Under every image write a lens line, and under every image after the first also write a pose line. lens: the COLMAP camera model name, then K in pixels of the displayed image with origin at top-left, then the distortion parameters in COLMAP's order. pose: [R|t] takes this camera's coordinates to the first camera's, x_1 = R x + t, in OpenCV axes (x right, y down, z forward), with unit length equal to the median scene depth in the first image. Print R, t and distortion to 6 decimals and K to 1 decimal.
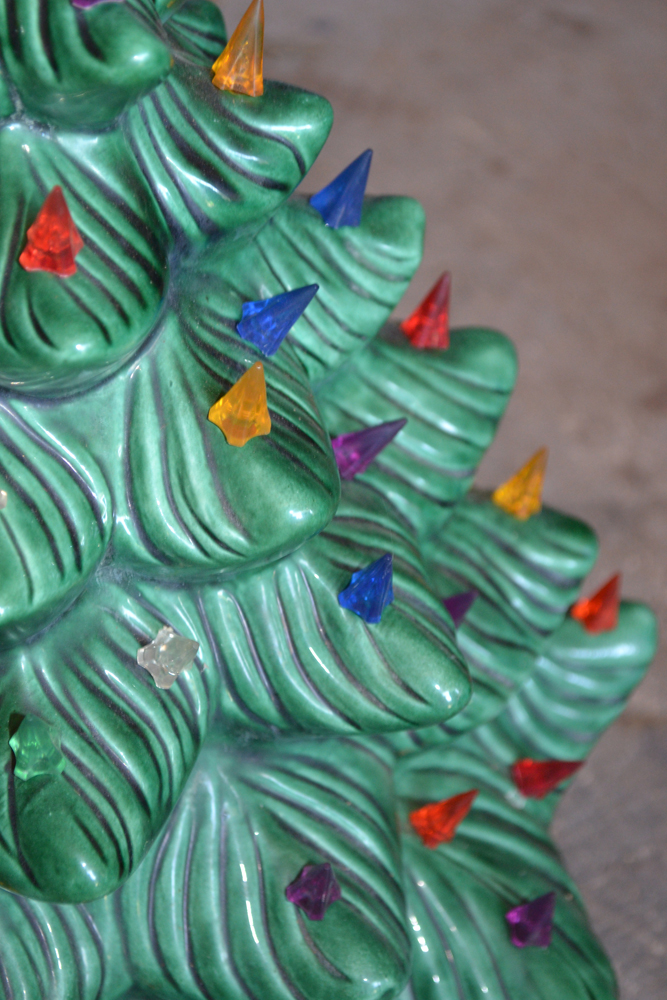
lens RADIAL K [[2103.7, 0, 333.5], [0, 2103.7, 500.0], [0, 0, 1]] dist [0.010789, 0.291831]
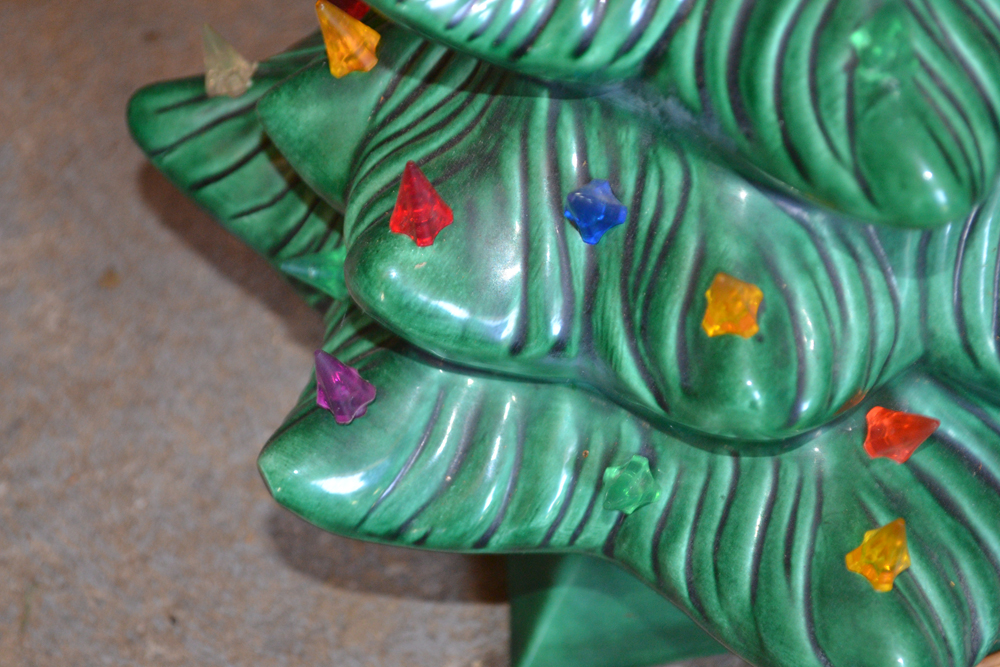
lens RADIAL K [[2347.3, 0, 500.0], [0, 2347.3, 333.5], [0, 0, 1]] dist [0.072919, 0.137226]
pose [[0.985570, 0.094406, -0.140496, -0.145040], [-0.073813, 0.986648, 0.145182, 0.102332], [0.152326, -0.132716, 0.979379, 0.023159]]
